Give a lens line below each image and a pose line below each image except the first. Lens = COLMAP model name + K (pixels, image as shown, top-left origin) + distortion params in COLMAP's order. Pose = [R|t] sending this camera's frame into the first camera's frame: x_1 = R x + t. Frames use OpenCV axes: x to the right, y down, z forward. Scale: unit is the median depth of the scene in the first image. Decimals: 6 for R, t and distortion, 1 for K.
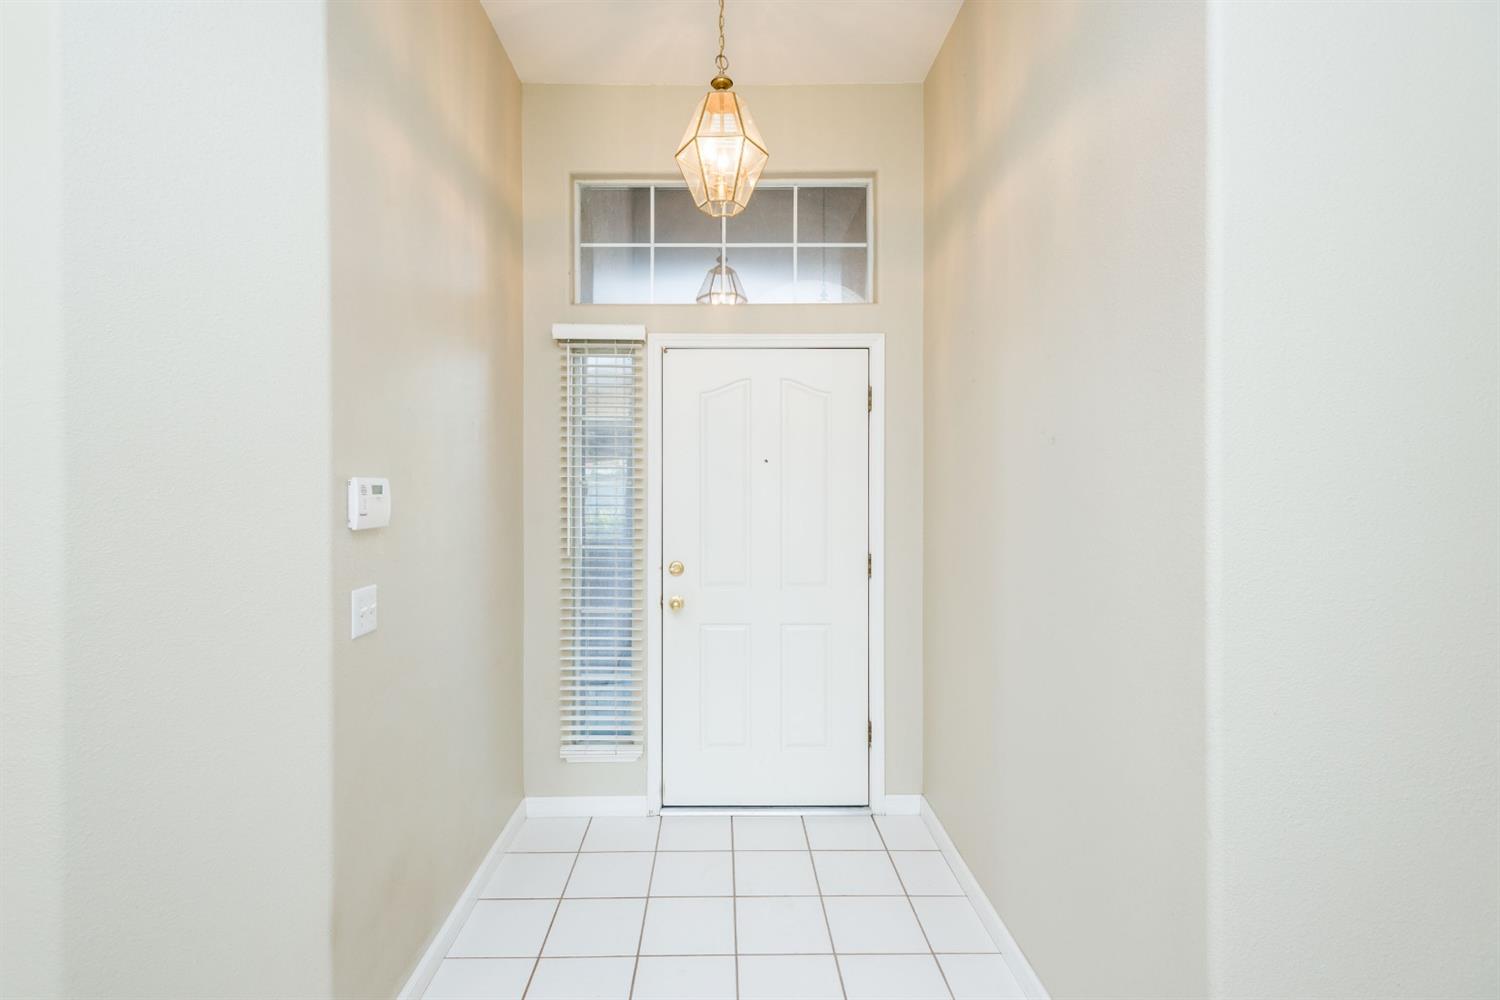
lens RADIAL K [[693.7, 0, 718.4], [0, 693.7, 487.7], [0, 0, 1]] dist [0.002663, 0.000582]
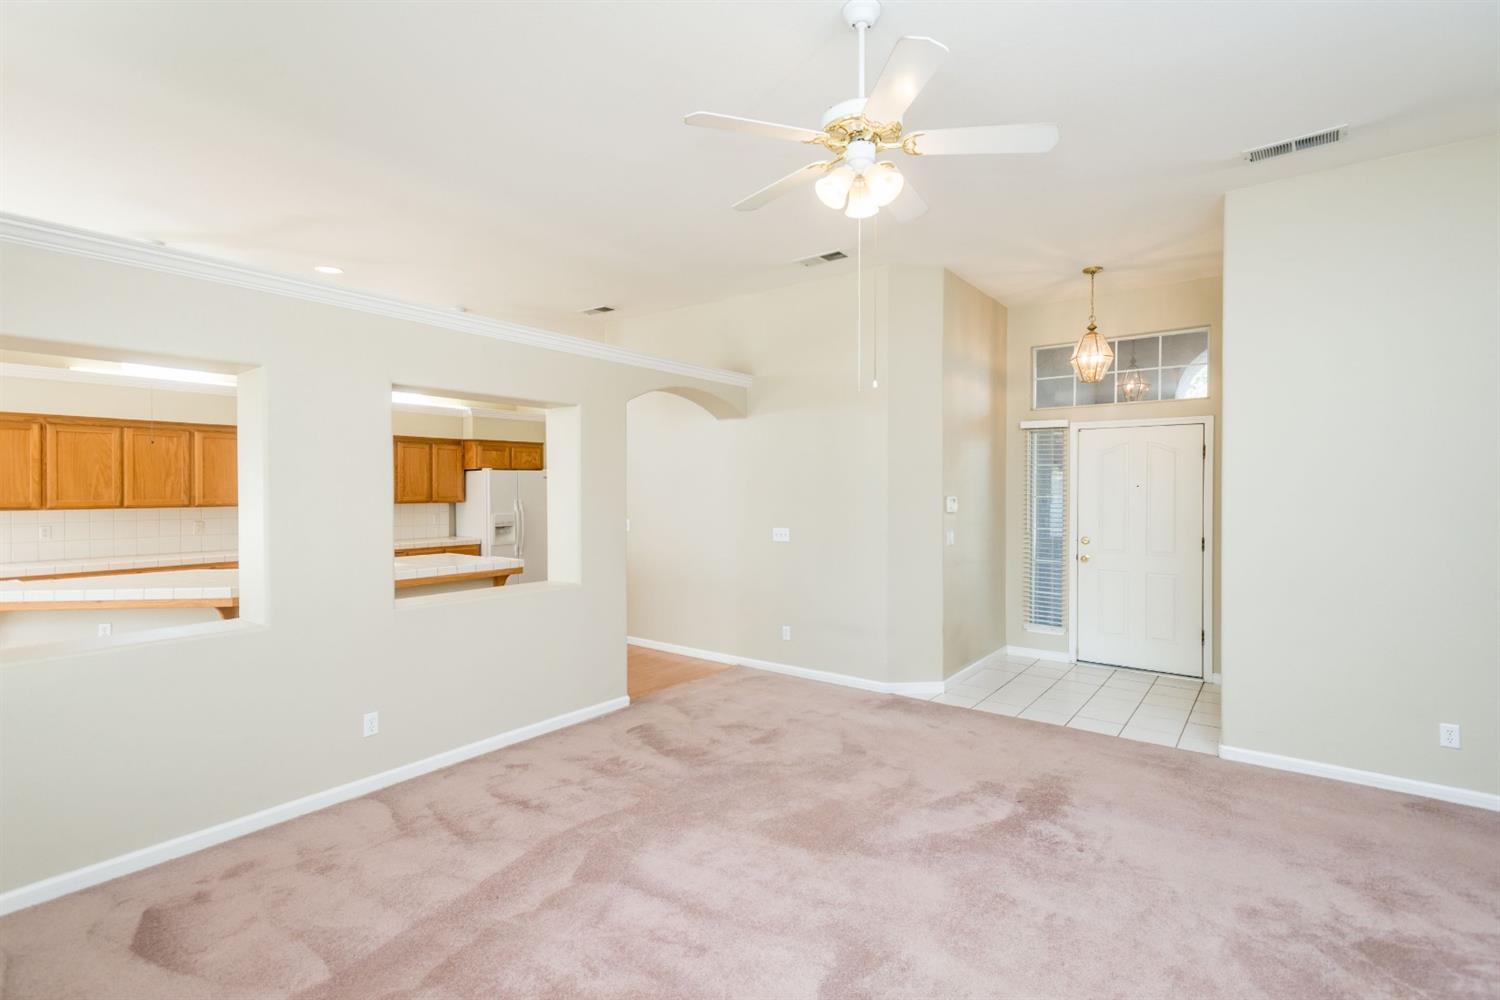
lens RADIAL K [[693.7, 0, 749.2], [0, 693.7, 494.4], [0, 0, 1]] dist [0.002663, 0.000582]
pose [[0.795314, 0.008970, -0.606132, 0.376857], [-0.004266, 0.999949, 0.009200, -0.028567], [0.606183, -0.004731, 0.795311, -1.155535]]
